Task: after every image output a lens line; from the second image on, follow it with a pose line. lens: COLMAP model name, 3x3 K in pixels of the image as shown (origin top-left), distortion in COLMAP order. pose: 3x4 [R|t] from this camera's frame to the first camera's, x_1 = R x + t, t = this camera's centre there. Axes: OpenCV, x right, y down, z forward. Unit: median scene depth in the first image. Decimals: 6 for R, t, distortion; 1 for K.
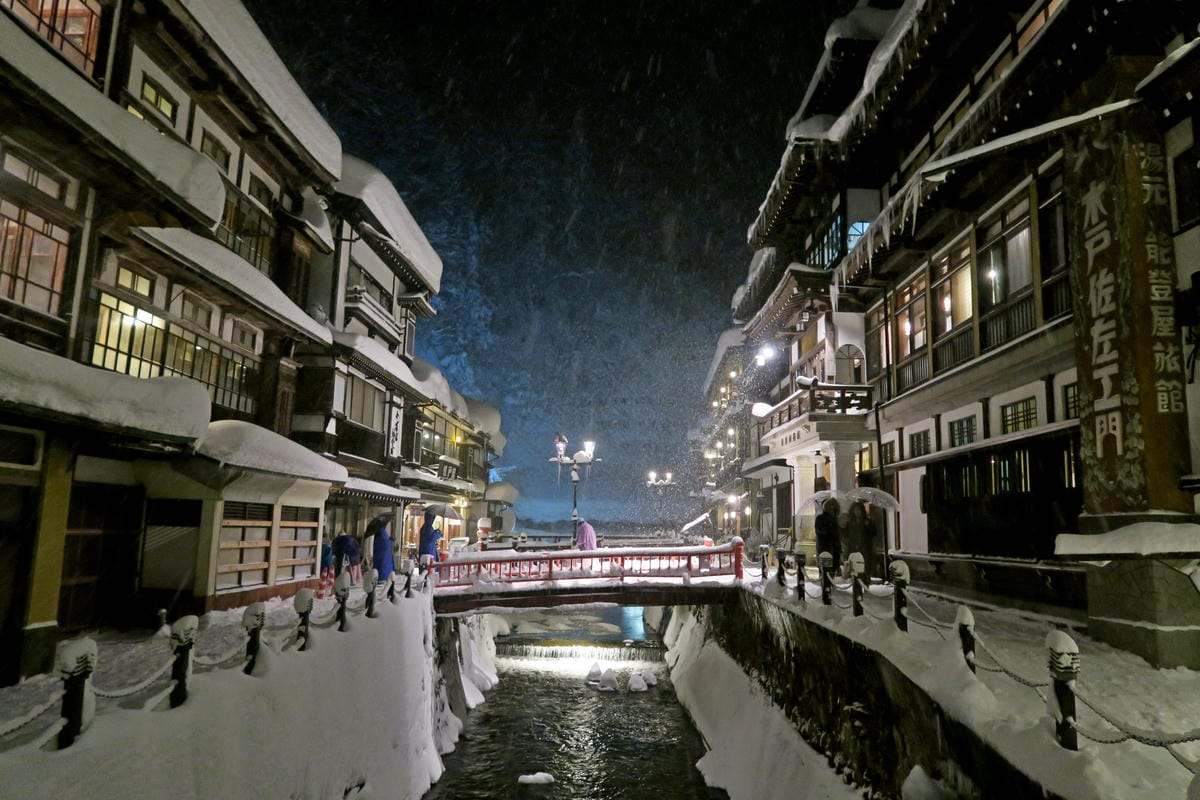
lens RADIAL K [[836.5, 0, 600.0], [0, 836.5, 400.0], [0, 0, 1]] dist [-0.006428, -0.001147]
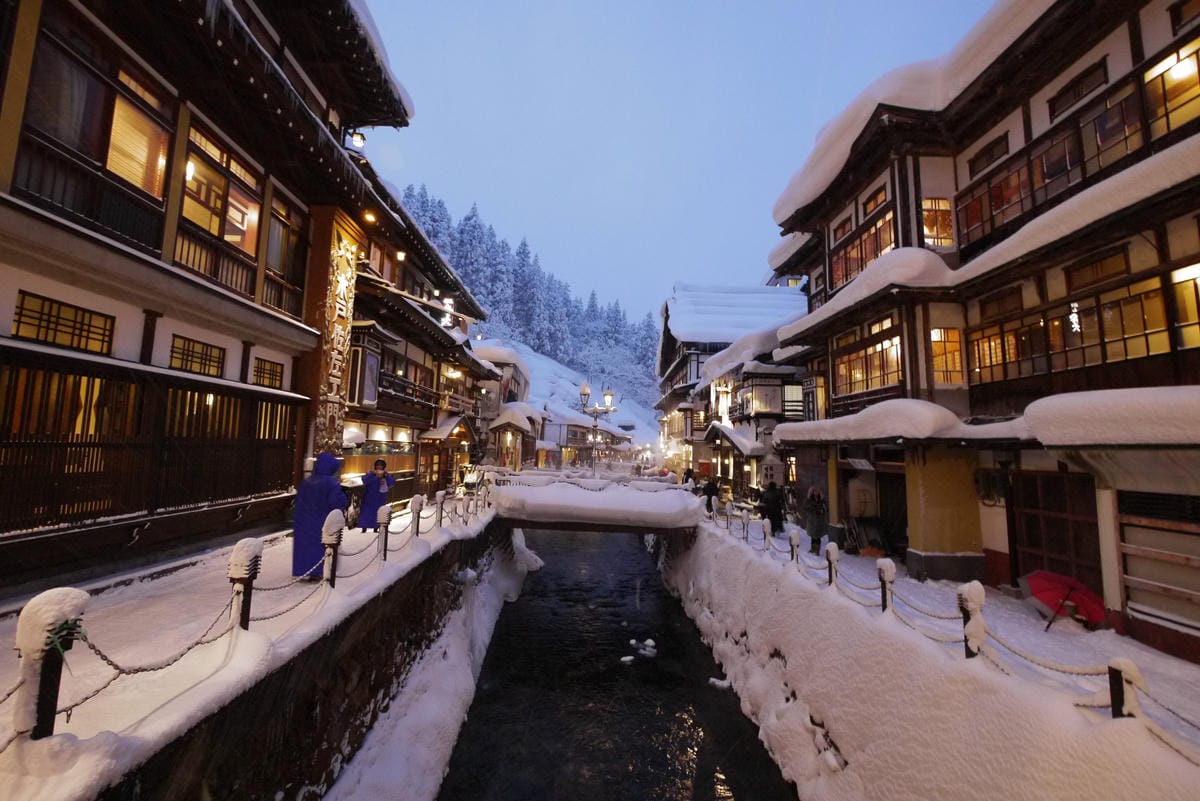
lens RADIAL K [[472.4, 0, 600.0], [0, 472.4, 400.5], [0, 0, 1]] dist [0.000400, 0.000050]
pose [[-0.996825, -0.060577, -0.051677, 0.055860], [-0.045597, 0.966335, -0.253214, 0.179026], [0.065276, -0.250054, -0.966029, 1.481441]]
